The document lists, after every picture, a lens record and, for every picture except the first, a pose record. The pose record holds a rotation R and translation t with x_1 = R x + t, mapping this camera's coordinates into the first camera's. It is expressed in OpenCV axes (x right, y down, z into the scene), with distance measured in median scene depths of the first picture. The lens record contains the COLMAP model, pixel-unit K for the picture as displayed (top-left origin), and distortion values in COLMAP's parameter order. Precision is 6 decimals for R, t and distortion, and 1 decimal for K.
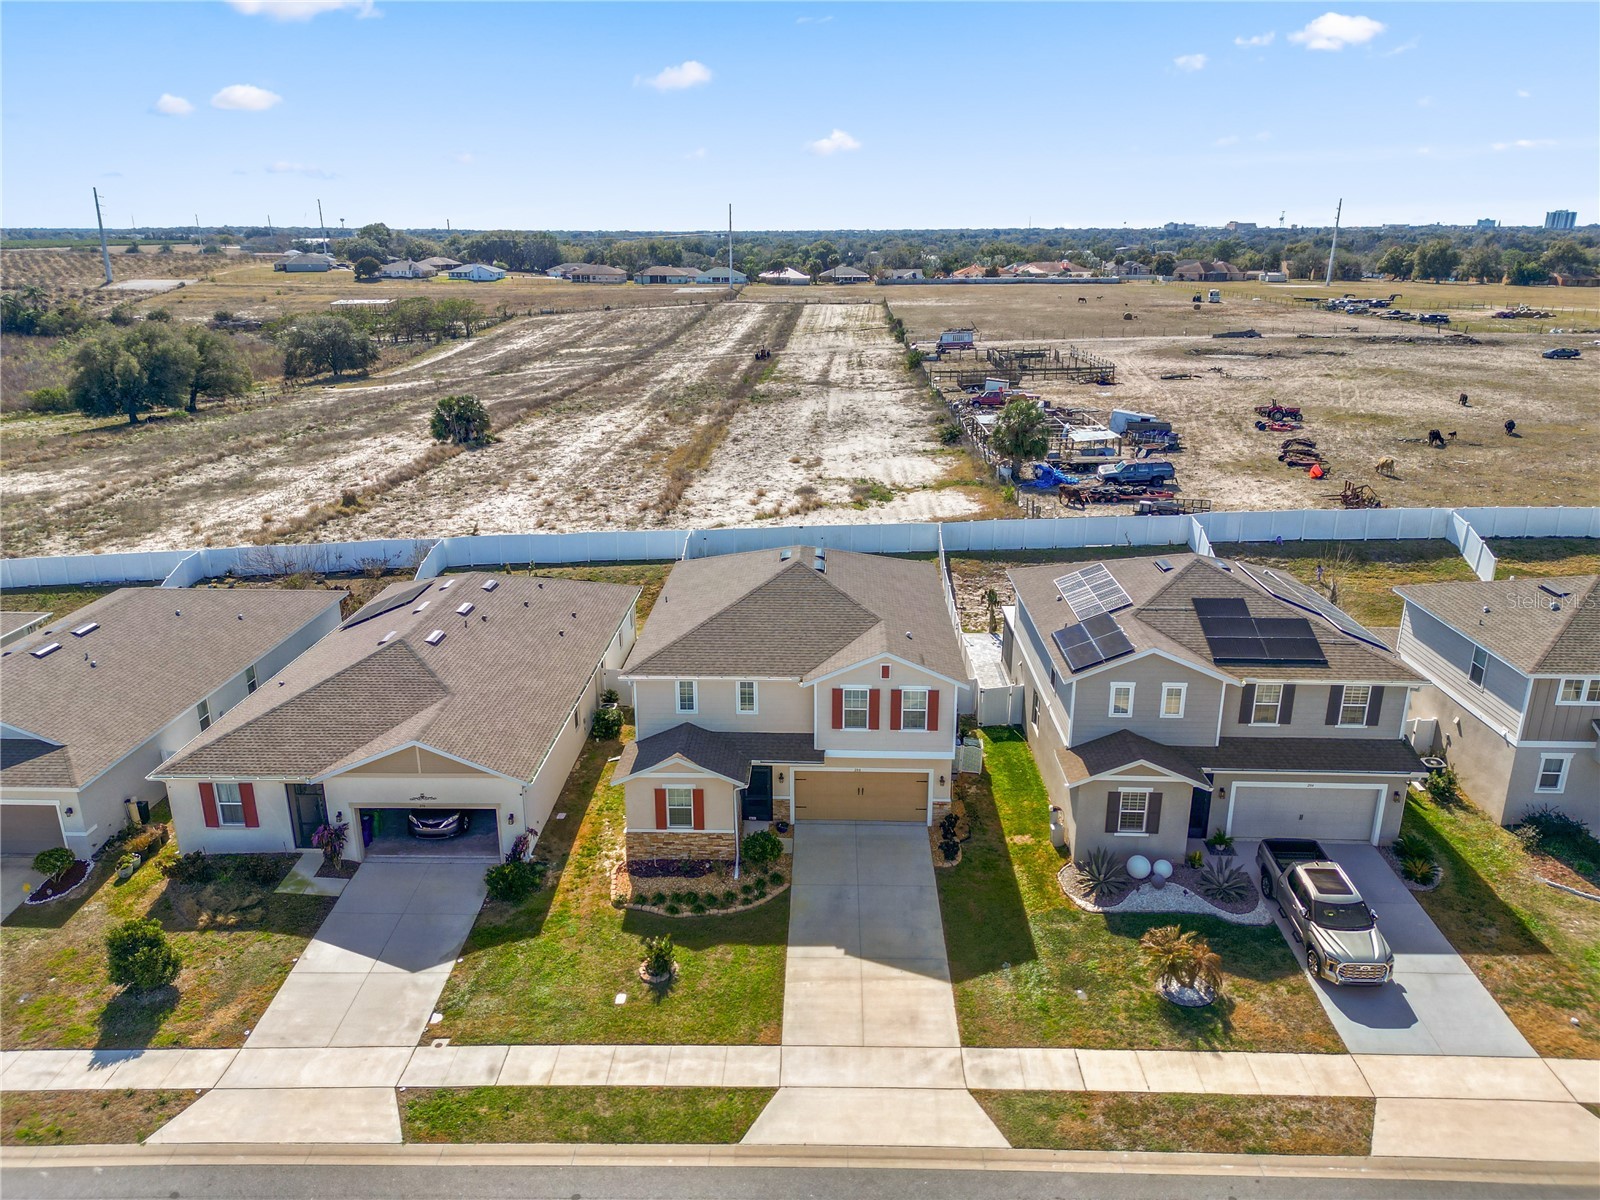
lens RADIAL K [[1124.4, 0, 799.6], [0, 1124.4, 609.9], [0, 0, 1]] dist [0.064425, -0.062507]
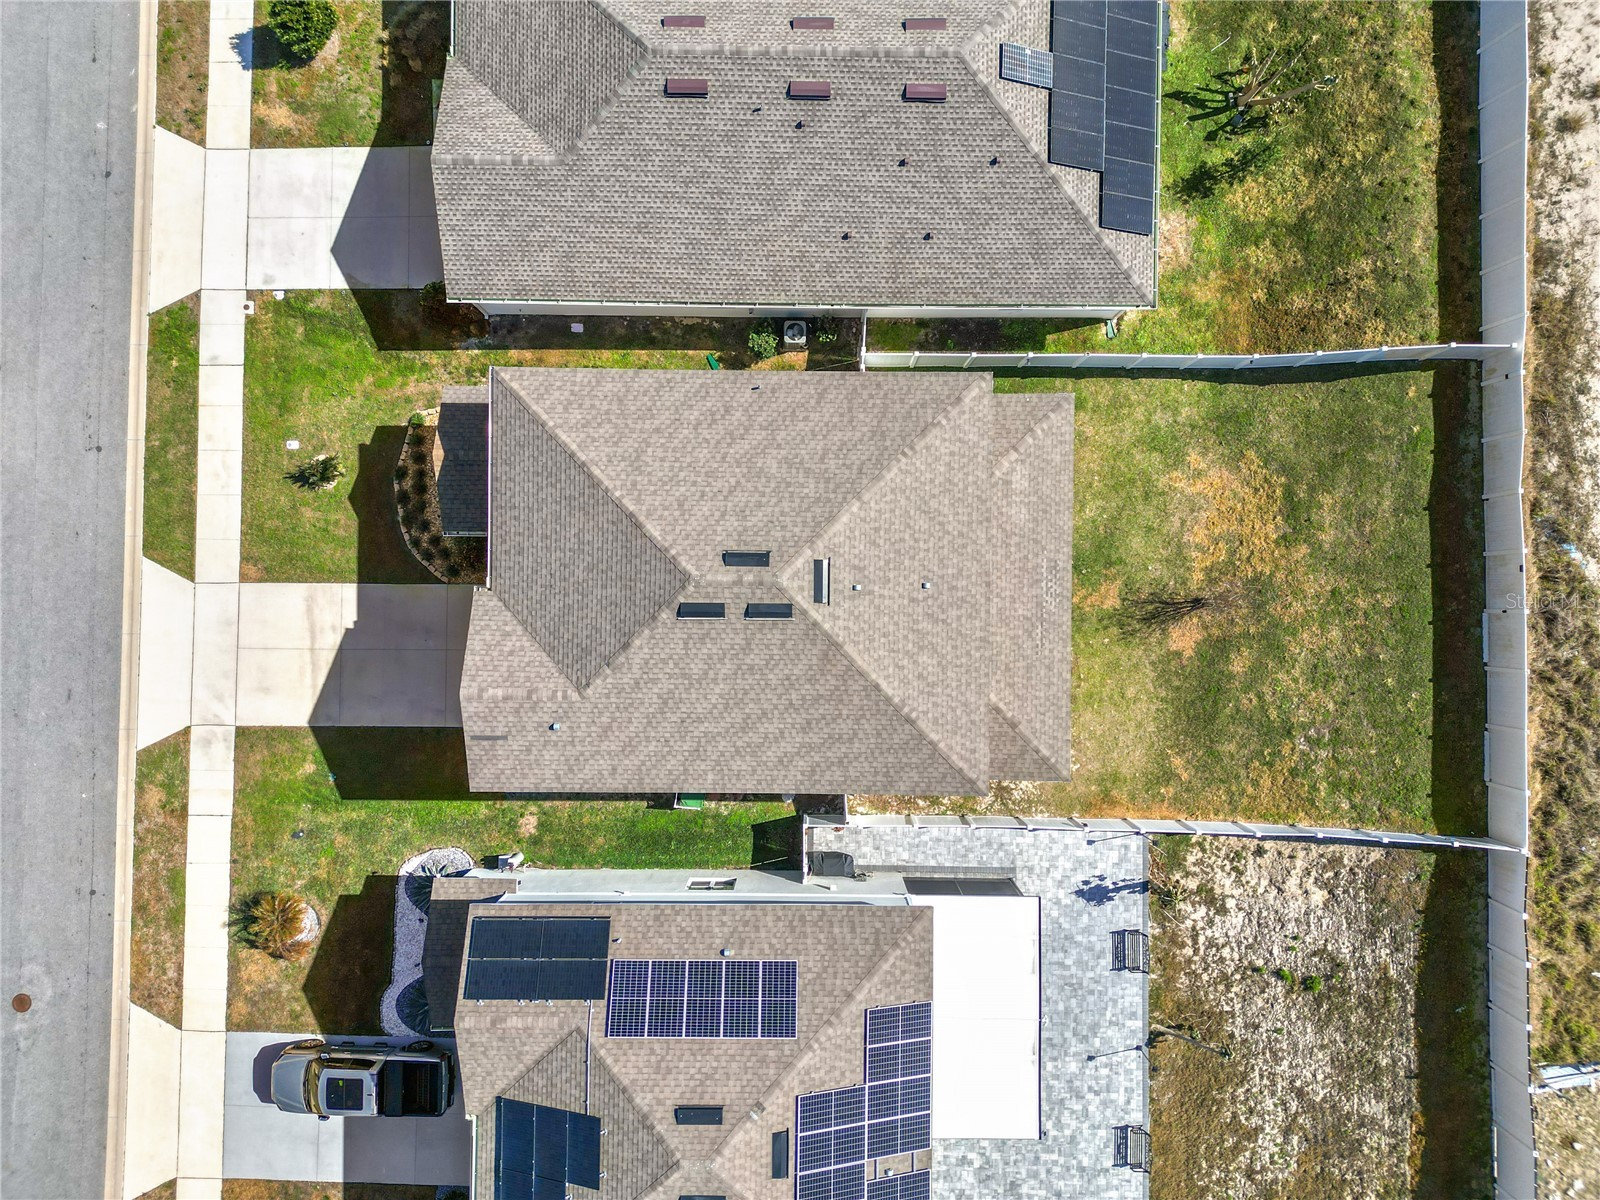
lens RADIAL K [[1124.4, 0, 801.8], [0, 1124.4, 595.8], [0, 0, 1]] dist [0.064425, -0.062507]
pose [[0.022520, 0.999717, -0.007701, 0.019876], [-0.308866, 0.014284, 0.950998, -0.899099], [0.950839, -0.019038, 0.309100, 1.080419]]
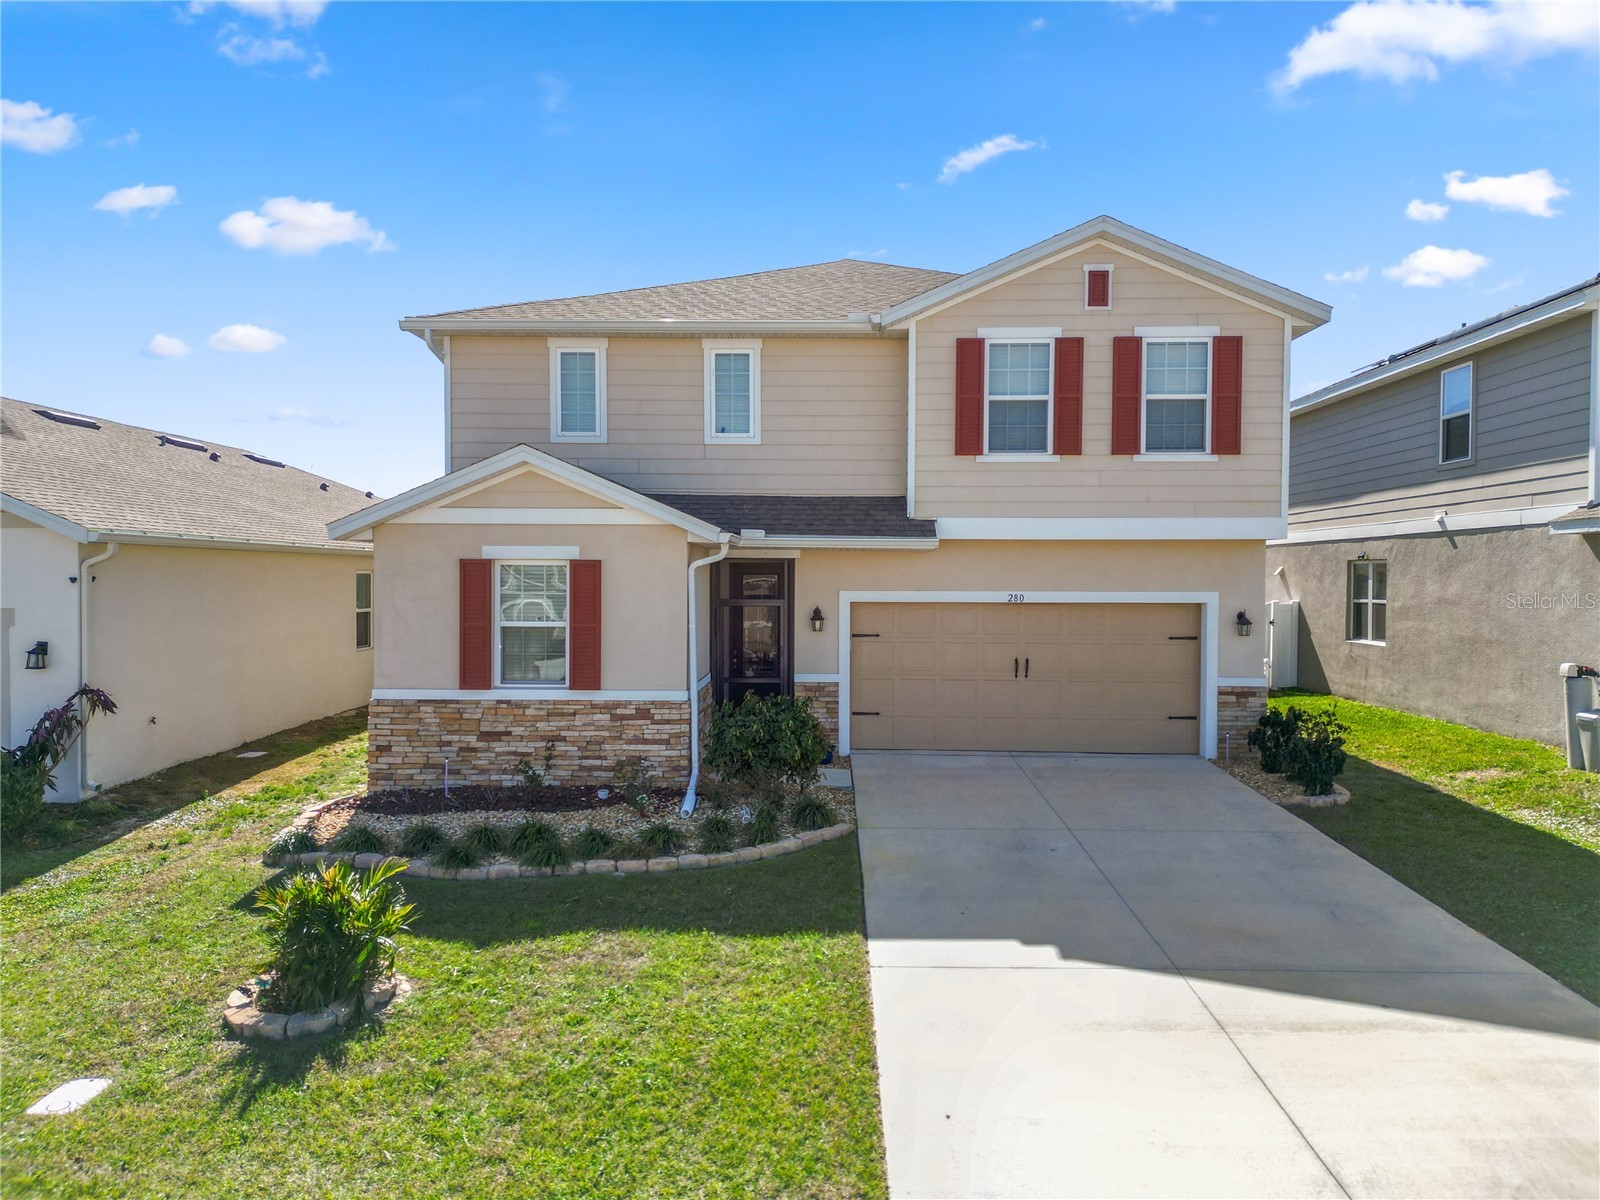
lens RADIAL K [[1124.4, 0, 801.2], [0, 1124.4, 609.4], [0, 0, 1]] dist [0.064425, -0.062507]
pose [[0.999957, 0.008022, 0.004570, -0.027807], [-0.006323, 0.955733, -0.294168, 0.303977], [-0.006728, 0.294127, 0.955743, 0.741600]]
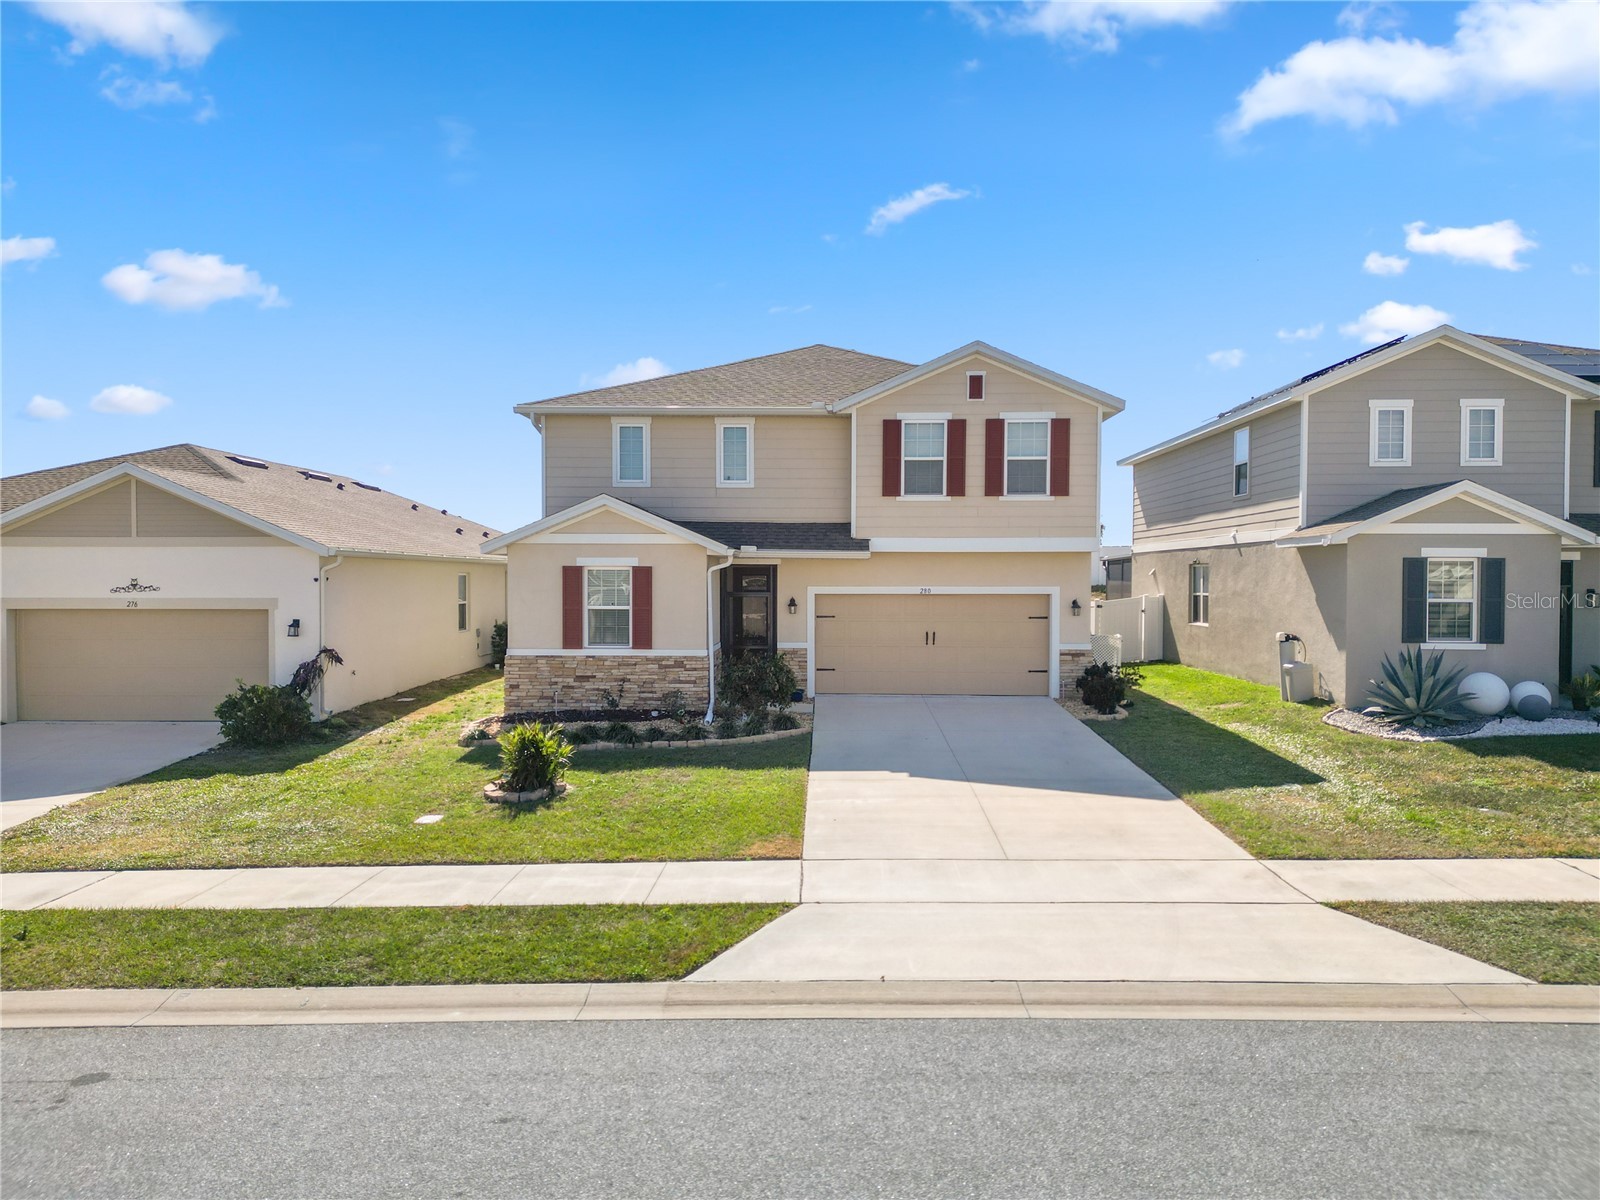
lens RADIAL K [[1124.4, 0, 801.9], [0, 1124.4, 609.8], [0, 0, 1]] dist [0.064425, -0.062507]
pose [[0.999971, 0.006022, 0.004651, -0.016702], [-0.004387, 0.955705, -0.294295, 0.374843], [-0.006217, 0.294266, 0.955703, 0.533673]]
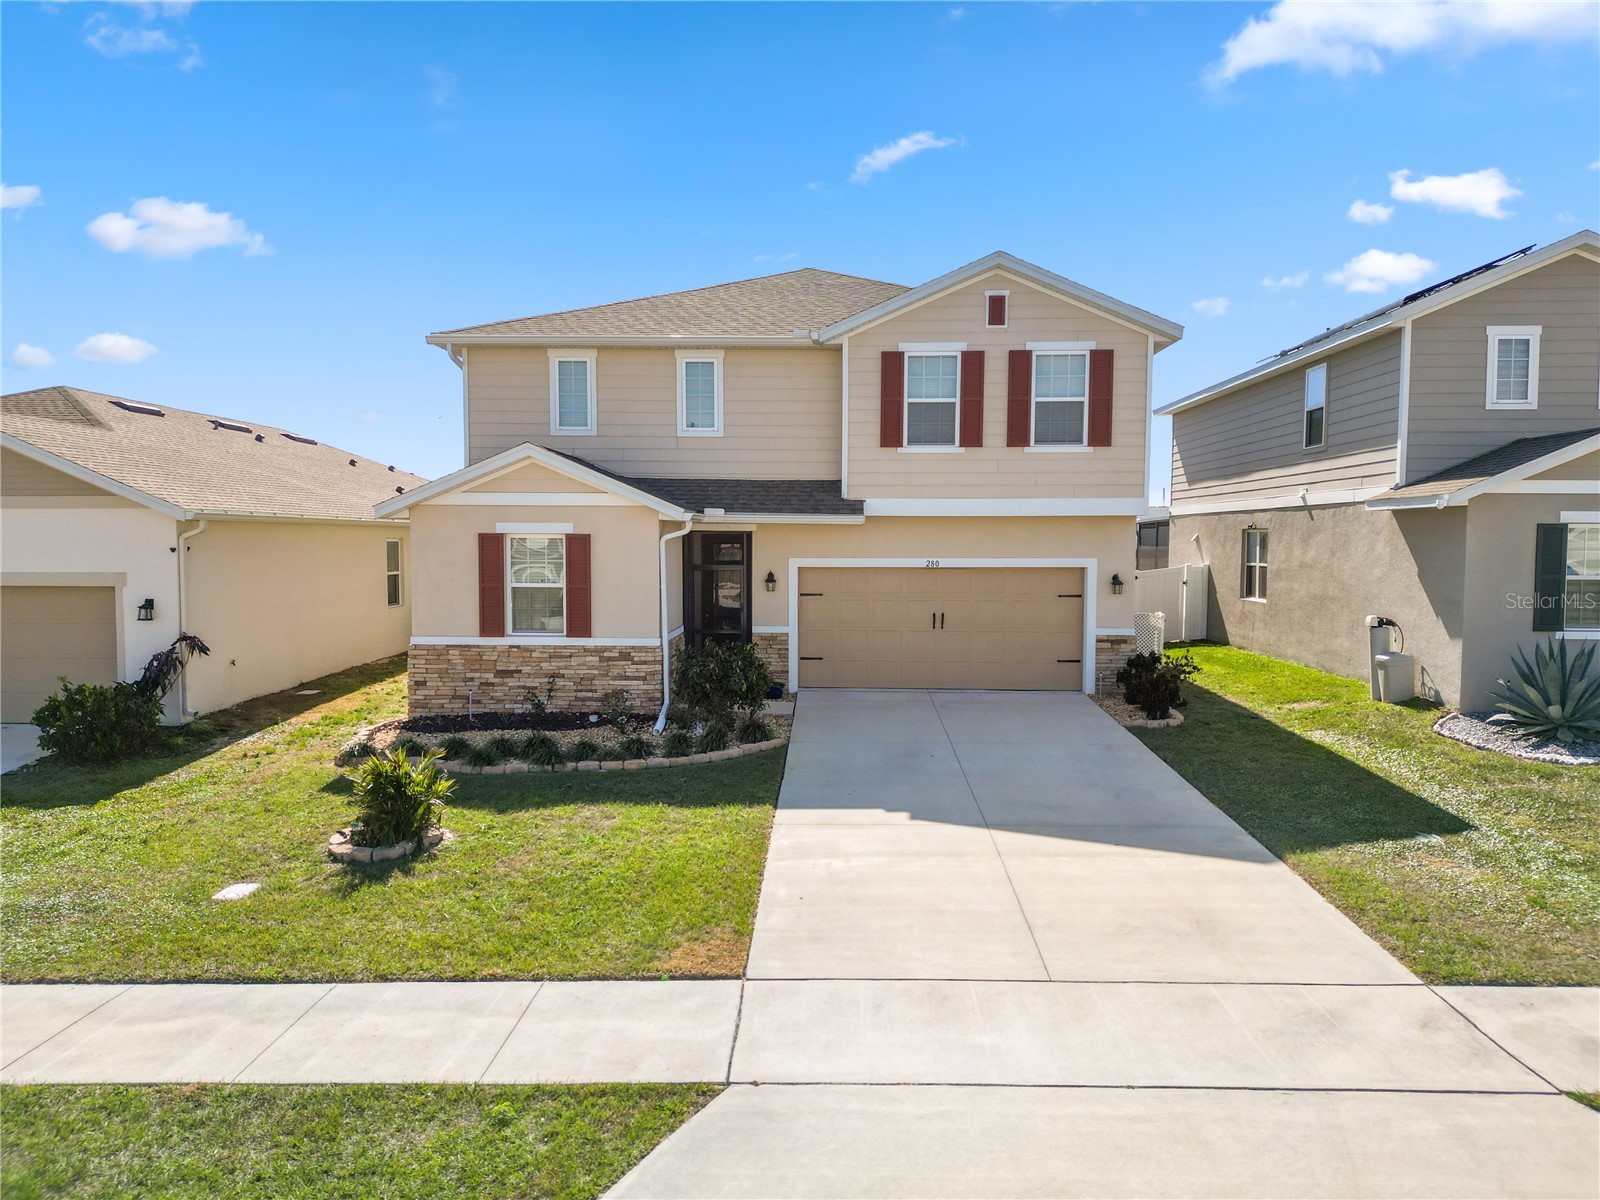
lens RADIAL K [[1124.4, 0, 803.9], [0, 1124.4, 611.8], [0, 0, 1]] dist [0.064425, -0.062507]
pose [[0.999973, 0.007244, -0.001267, -0.002089], [-0.007325, 0.965932, -0.258690, 0.332008], [-0.000650, 0.258693, 0.965959, 0.645513]]
